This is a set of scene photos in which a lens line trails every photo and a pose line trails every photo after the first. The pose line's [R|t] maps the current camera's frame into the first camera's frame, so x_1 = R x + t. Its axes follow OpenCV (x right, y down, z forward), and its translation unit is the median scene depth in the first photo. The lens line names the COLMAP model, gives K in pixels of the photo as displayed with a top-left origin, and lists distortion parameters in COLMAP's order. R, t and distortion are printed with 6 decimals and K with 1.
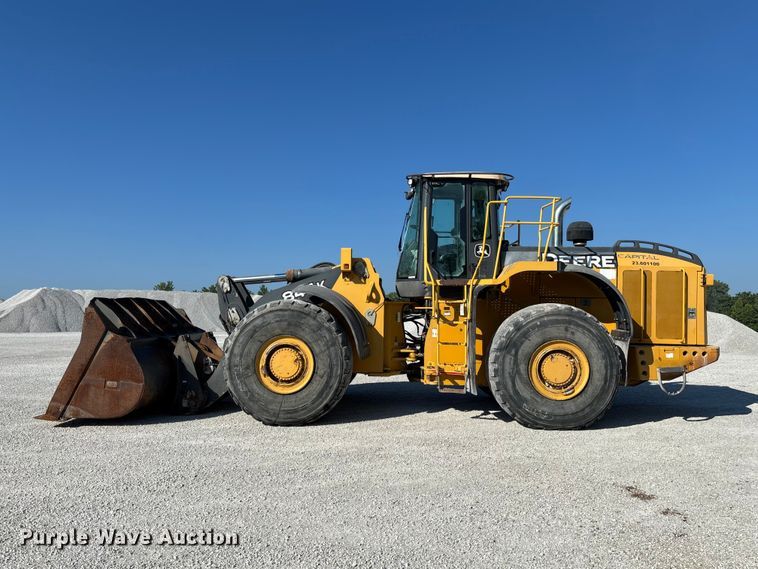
lens RADIAL K [[597.6, 0, 379.0], [0, 597.6, 284.5], [0, 0, 1]] dist [0.007301, 0.001014]
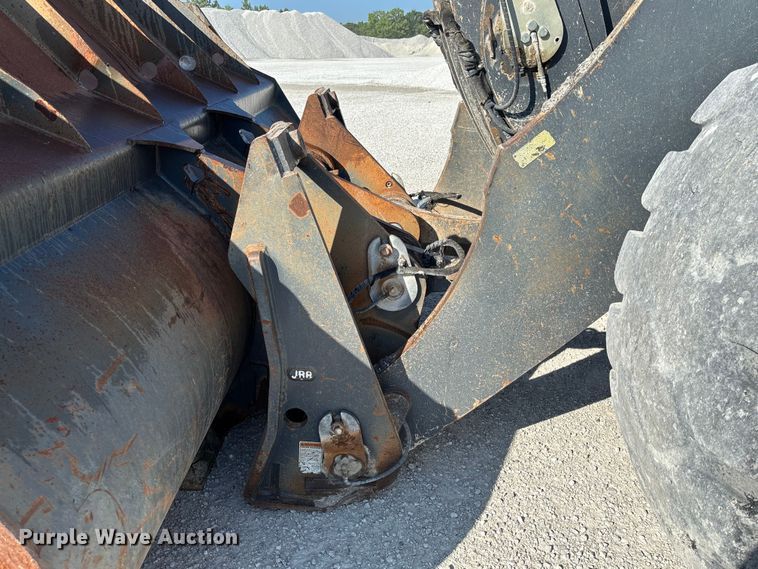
lens RADIAL K [[597.6, 0, 379.0], [0, 597.6, 284.5], [0, 0, 1]] dist [0.007301, 0.001014]
pose [[0.999537, -0.004481, 0.030094, -0.301494], [-0.008903, 0.902728, 0.430119, 0.048304], [-0.029094, -0.430188, 0.902271, 0.820532]]
